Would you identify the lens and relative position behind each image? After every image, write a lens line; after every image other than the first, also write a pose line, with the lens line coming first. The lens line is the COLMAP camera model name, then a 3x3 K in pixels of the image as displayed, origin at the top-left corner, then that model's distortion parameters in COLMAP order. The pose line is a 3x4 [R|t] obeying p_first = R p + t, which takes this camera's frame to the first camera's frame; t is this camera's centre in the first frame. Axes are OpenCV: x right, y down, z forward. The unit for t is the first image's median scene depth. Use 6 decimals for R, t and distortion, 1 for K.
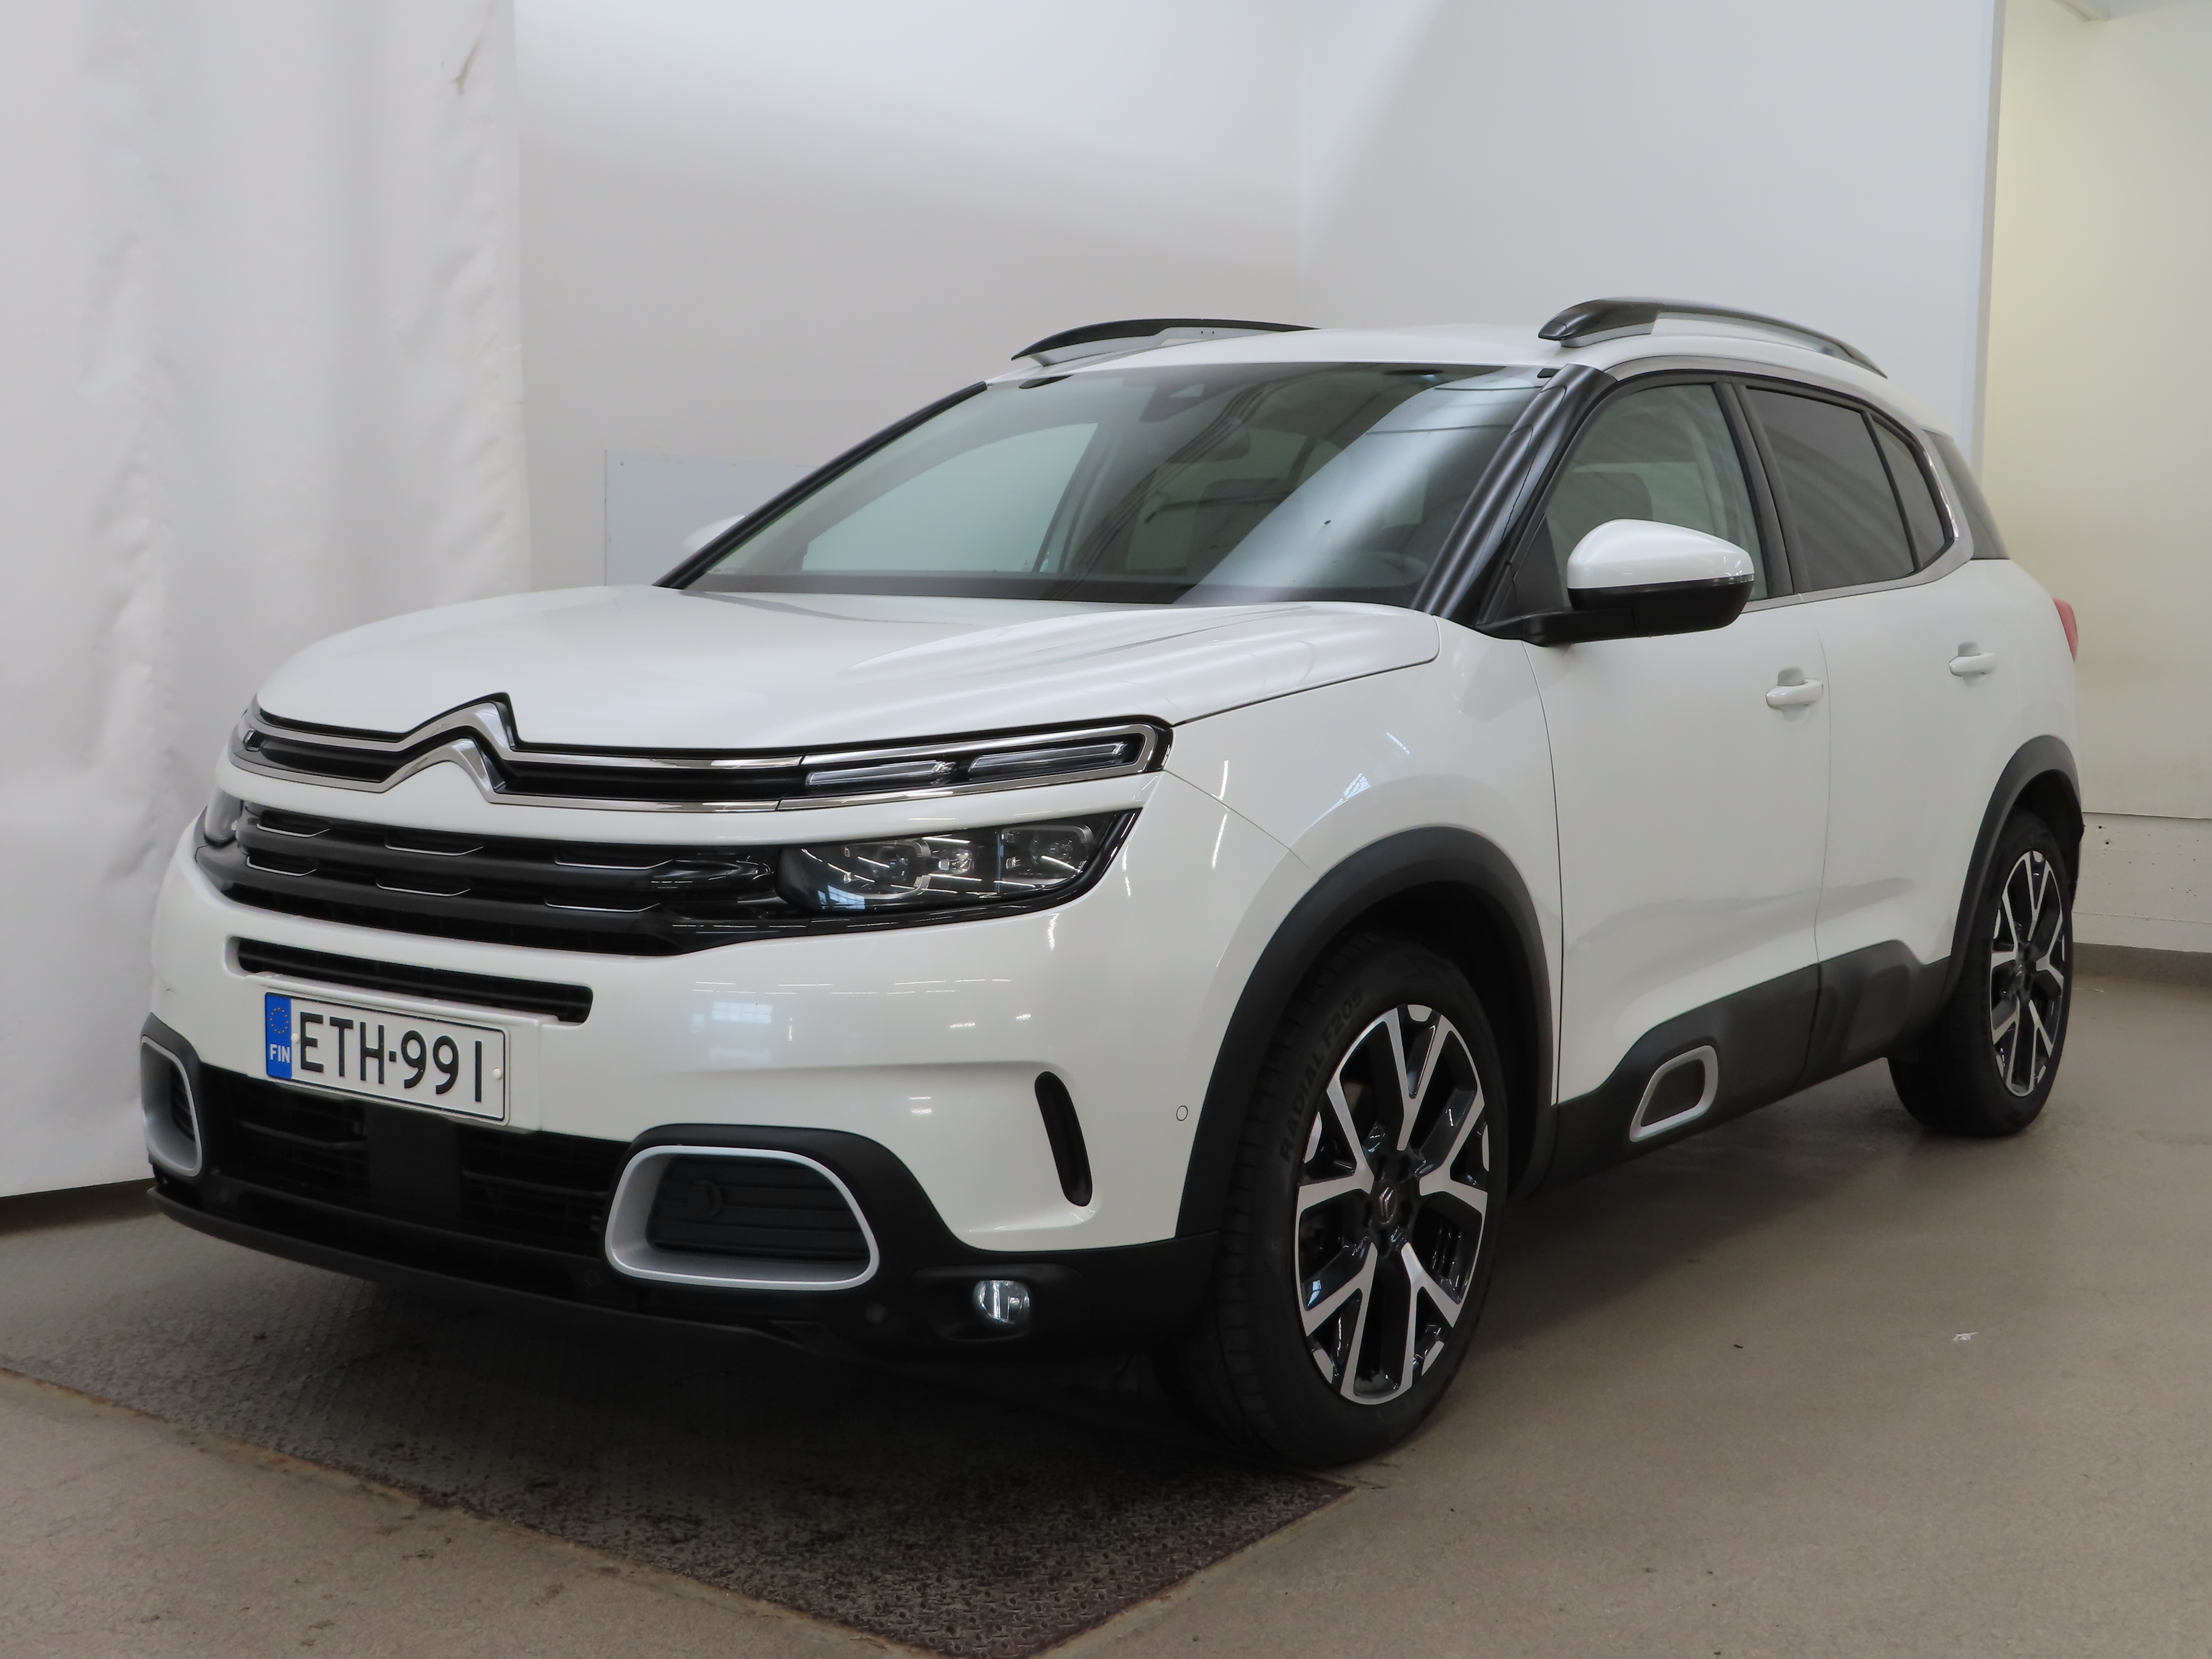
lens RADIAL K [[2366.3, 0, 1106.0], [0, 2366.3, 829.5], [0, 0, 1]] dist [-0.003792, -0.007809]
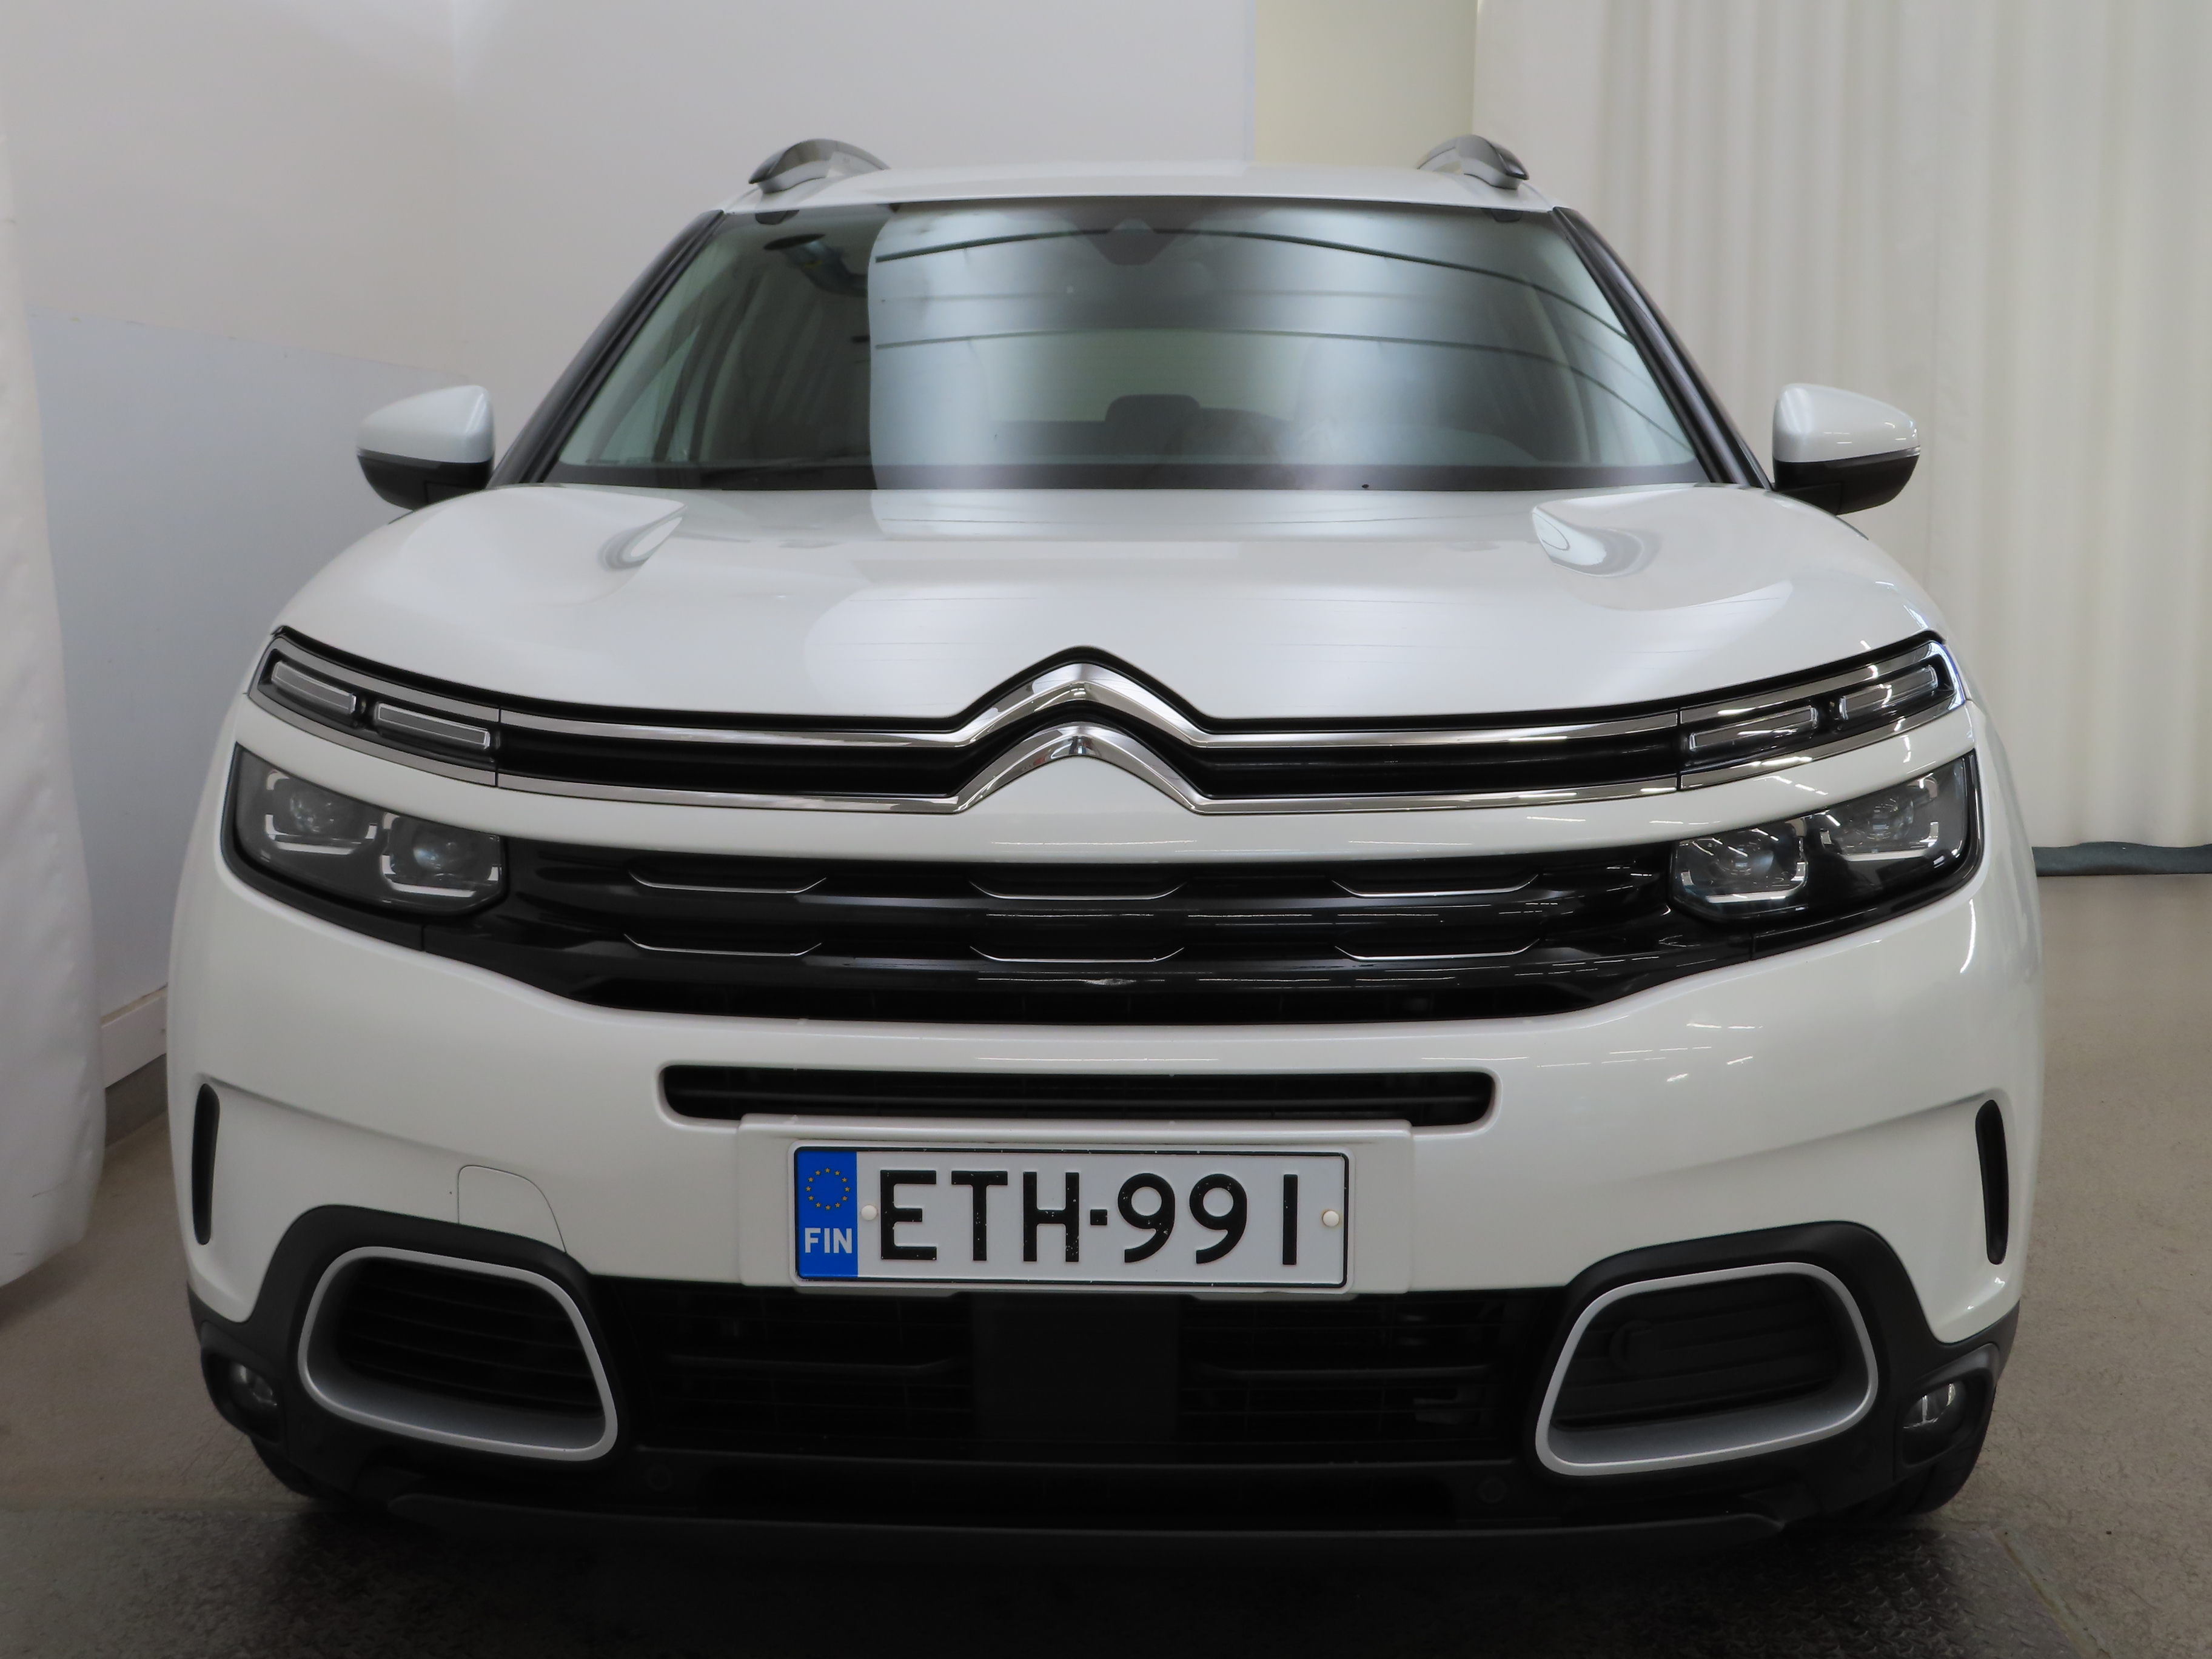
lens RADIAL K [[2366.3, 0, 1106.0], [0, 2366.3, 829.5], [0, 0, 1]] dist [-0.003792, -0.007809]
pose [[0.862968, -0.090574, 0.497074, -0.608391], [0.065409, 0.995549, 0.067847, -0.052904], [-0.501007, -0.026037, 0.865051, 0.440911]]
